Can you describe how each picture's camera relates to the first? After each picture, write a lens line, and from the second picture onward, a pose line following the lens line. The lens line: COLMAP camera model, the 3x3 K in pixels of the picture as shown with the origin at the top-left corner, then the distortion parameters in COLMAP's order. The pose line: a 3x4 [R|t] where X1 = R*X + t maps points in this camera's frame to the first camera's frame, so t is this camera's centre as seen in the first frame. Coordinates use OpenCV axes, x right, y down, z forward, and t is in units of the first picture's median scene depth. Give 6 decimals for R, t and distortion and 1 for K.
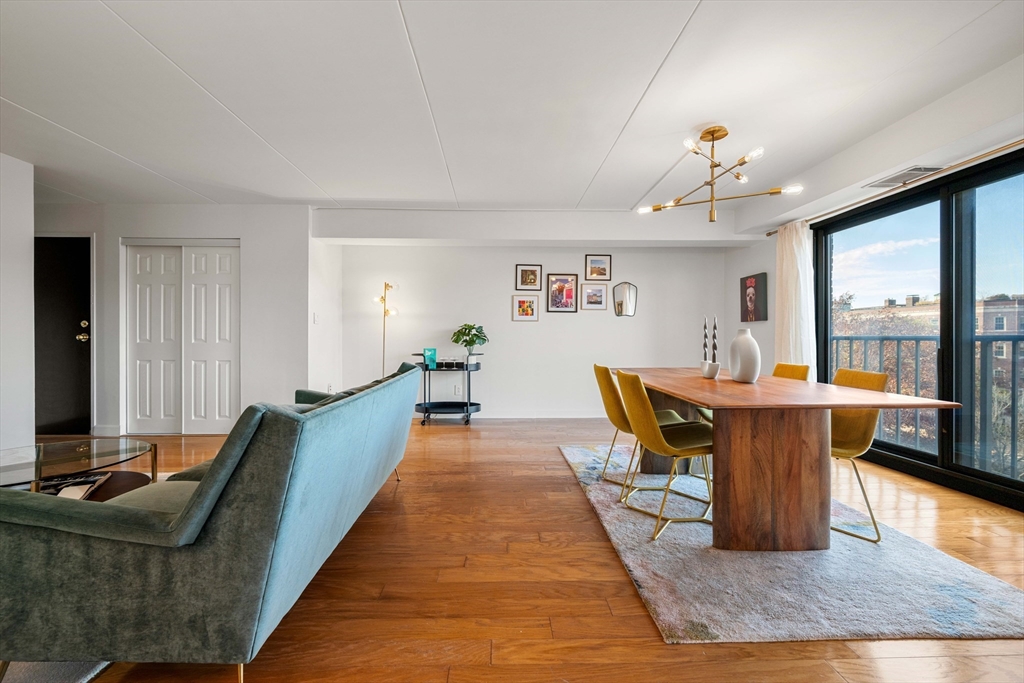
lens RADIAL K [[410.5, 0, 507.9], [0, 410.5, 340.2], [0, 0, 1]] dist [-0.000372, 0.000040]
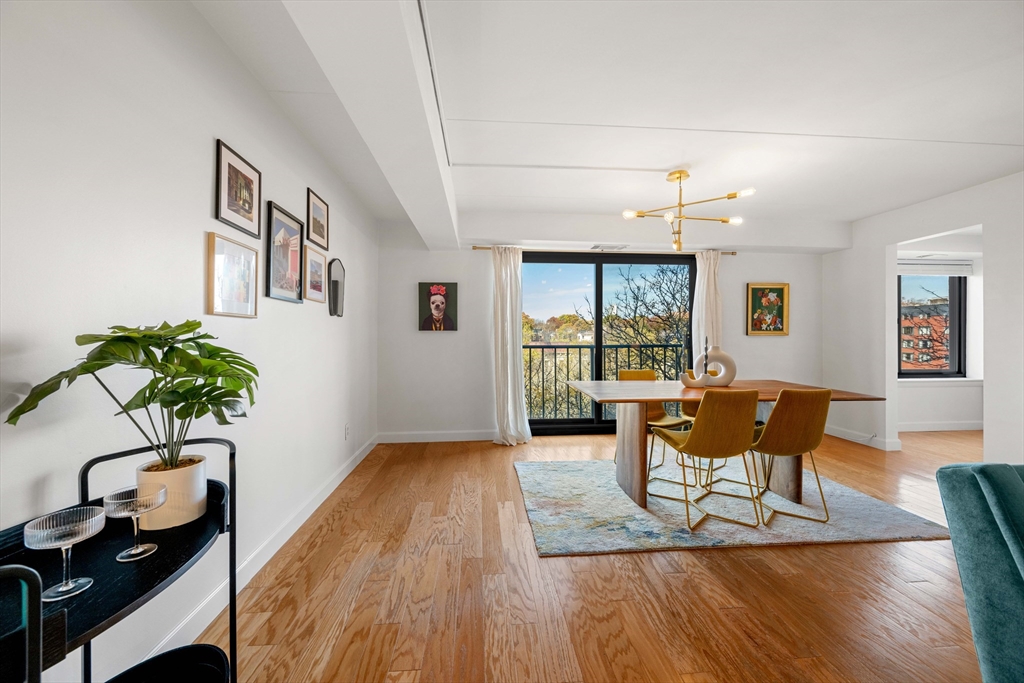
lens RADIAL K [[398.4, 0, 512.0], [0, 398.4, 341.5], [0, 0, 1]] dist [-0.001222, -0.000165]
pose [[-0.056395, -0.014261, 0.998307, -0.550005], [0.006128, 0.999874, 0.014629, -0.054231], [-0.998390, 0.006943, -0.056300, 1.429295]]
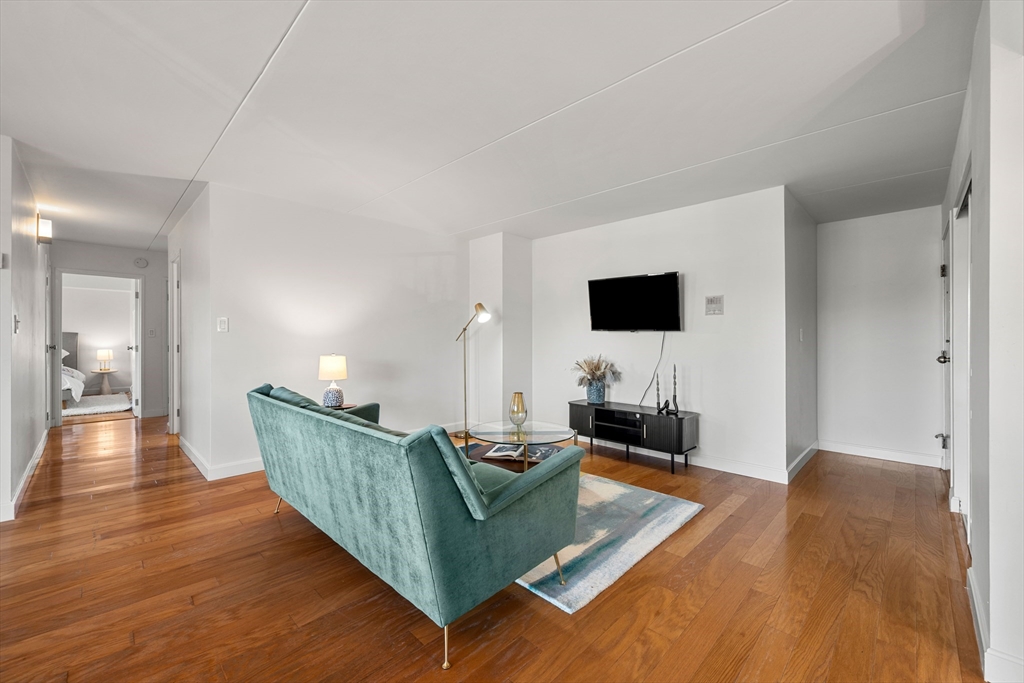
lens RADIAL K [[410.5, 0, 507.9], [0, 410.5, 340.2], [0, 0, 1]] dist [-0.000372, 0.000040]
pose [[-0.720613, -0.007774, -0.693294, 0.021104], [-0.012730, 0.999917, 0.002020, -0.047637], [0.693221, 0.010281, -0.720652, 1.424036]]
